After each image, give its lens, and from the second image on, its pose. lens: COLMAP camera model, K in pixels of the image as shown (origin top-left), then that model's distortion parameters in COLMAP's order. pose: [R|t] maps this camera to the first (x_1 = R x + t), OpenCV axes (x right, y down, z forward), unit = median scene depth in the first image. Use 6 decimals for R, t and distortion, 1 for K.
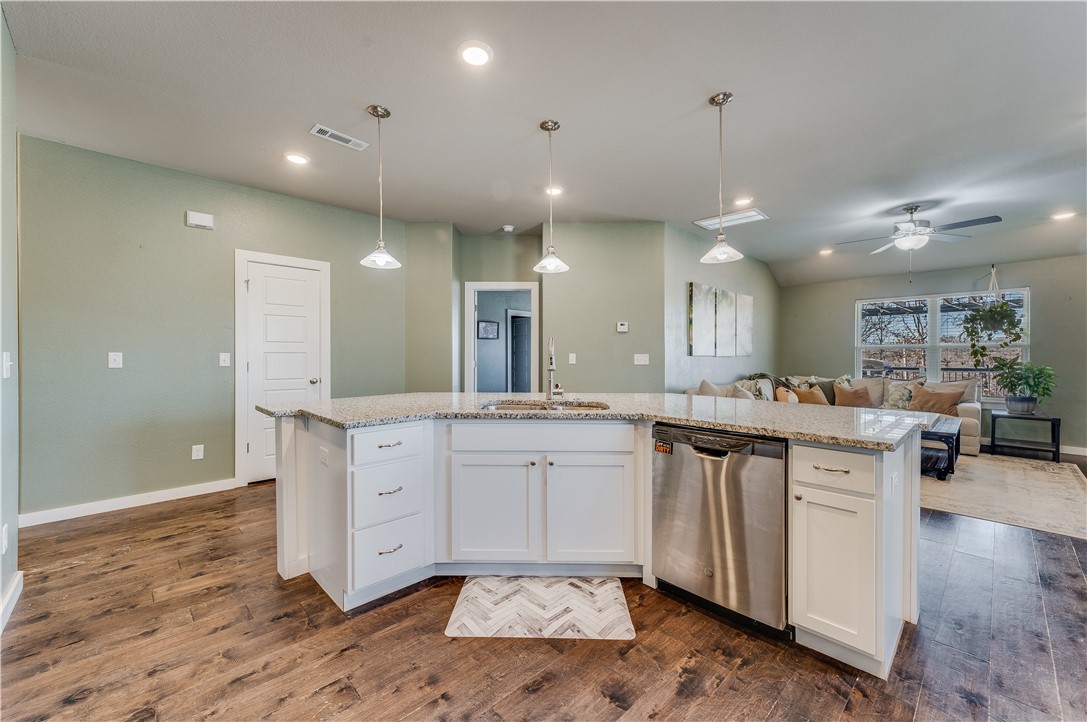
lens RADIAL K [[428.4, 0, 539.7], [0, 428.4, 360.5], [0, 0, 1]] dist [0.001327, -0.000010]
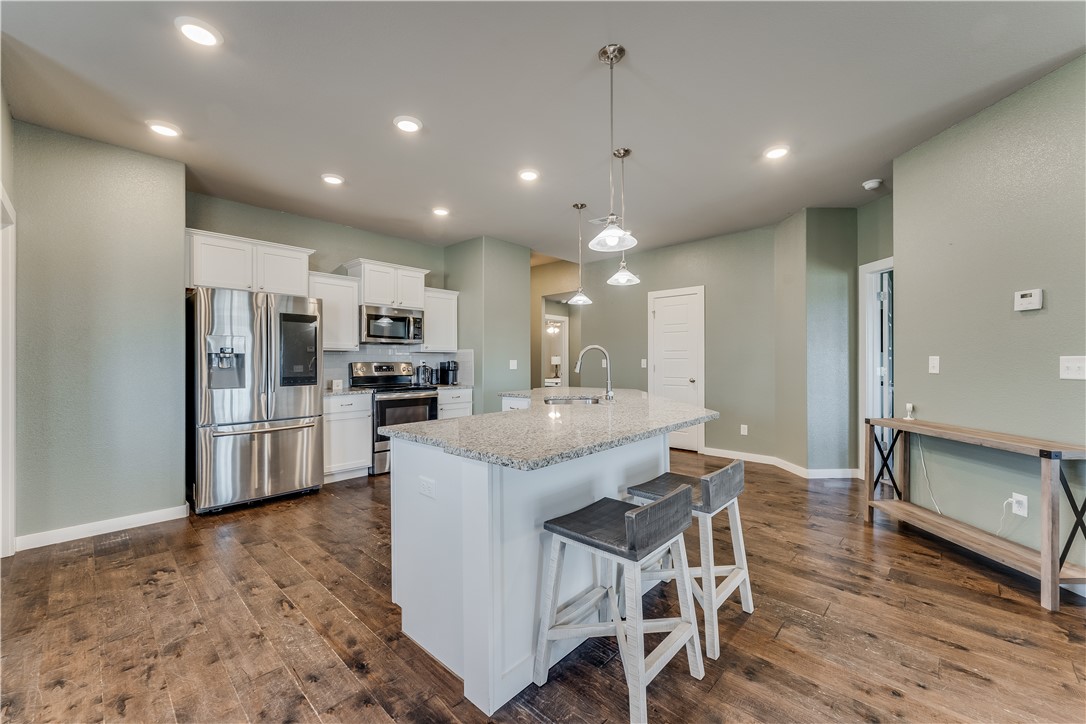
lens RADIAL K [[430.9, 0, 543.2], [0, 430.9, 360.3], [0, 0, 1]] dist [-0.001164, -0.000188]
pose [[0.059718, -0.002092, -0.998213, 0.564632], [-0.000802, 0.999997, -0.002143, -0.007212], [0.998215, 0.000929, 0.059716, 0.364929]]
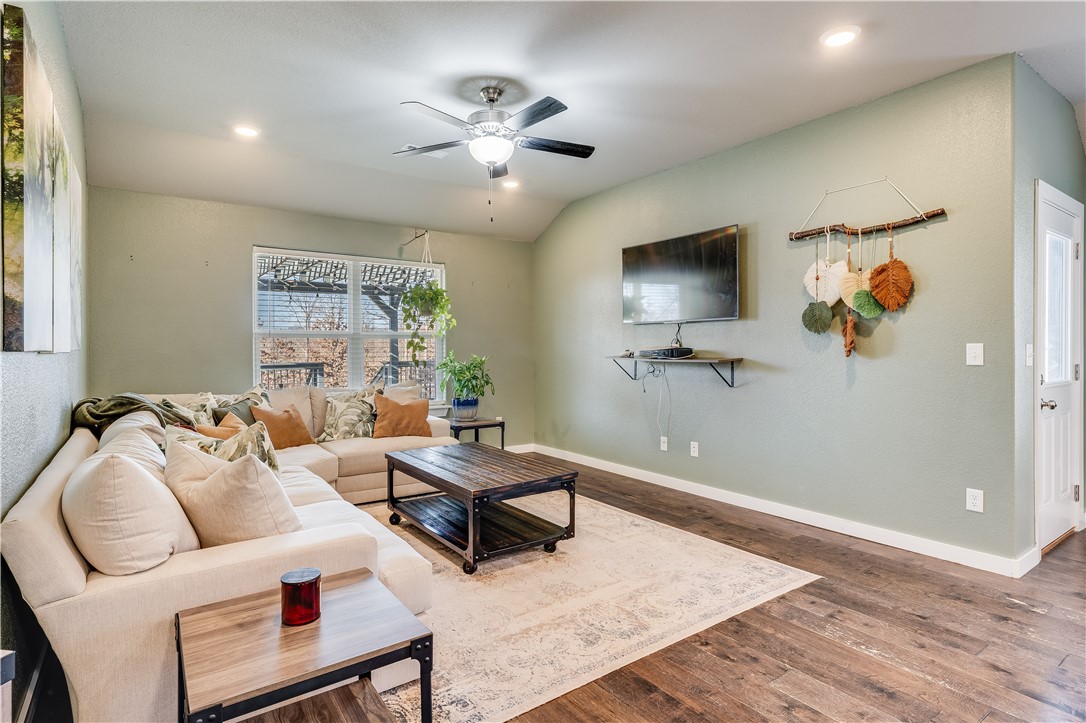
lens RADIAL K [[555.7, 0, 543.1], [0, 555.7, 353.6], [0, 0, 1]] dist [0.005691, -0.000656]
pose [[0.134082, -0.010043, 0.990919, 0.106184], [0.009648, 0.999914, 0.008828, -0.008753], [-0.990923, 0.008376, 0.134168, 0.652389]]
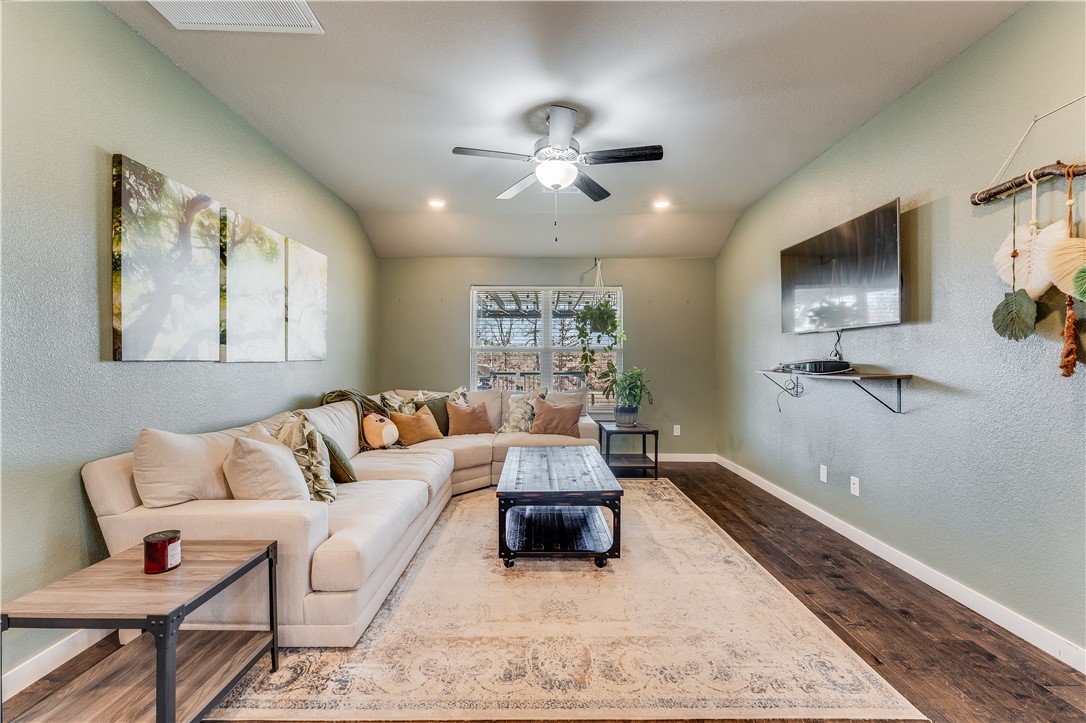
lens RADIAL K [[445.4, 0, 541.6], [0, 445.4, 363.4], [0, 0, 1]] dist [-0.008276, -0.000006]
pose [[0.680513, -0.003468, 0.732728, 0.302463], [0.003308, 0.999993, 0.001661, -0.007144], [-0.732728, 0.001294, 0.680520, 0.457448]]
